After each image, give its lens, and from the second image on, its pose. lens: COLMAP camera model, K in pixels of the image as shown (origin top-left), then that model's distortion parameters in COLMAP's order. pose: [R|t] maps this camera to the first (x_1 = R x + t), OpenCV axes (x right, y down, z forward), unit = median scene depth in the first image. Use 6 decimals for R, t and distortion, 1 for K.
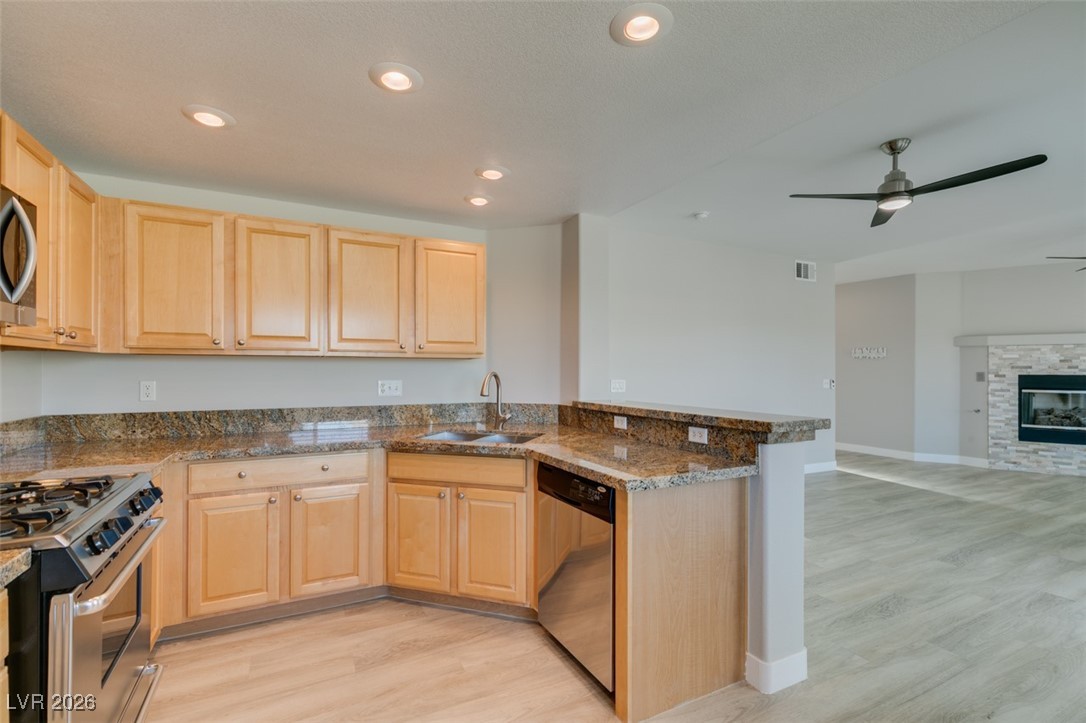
lens RADIAL K [[489.2, 0, 541.8], [0, 489.2, 371.1], [0, 0, 1]] dist [0.001707, -0.000349]
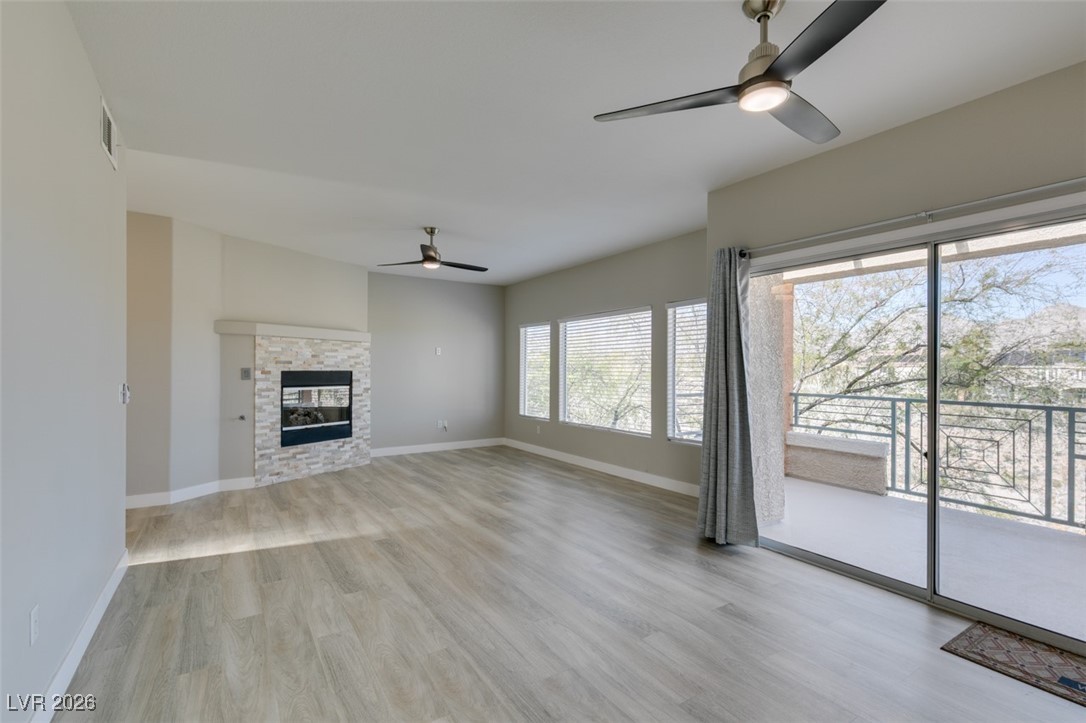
lens RADIAL K [[487.9, 0, 543.0], [0, 487.9, 361.5], [0, 0, 1]] dist [0.001664, 0.000346]
pose [[-0.108199, 0.011329, 0.994065, 0.144942], [-0.003078, 0.999926, -0.011731, -0.001111], [-0.994124, -0.004329, -0.108156, 1.427300]]
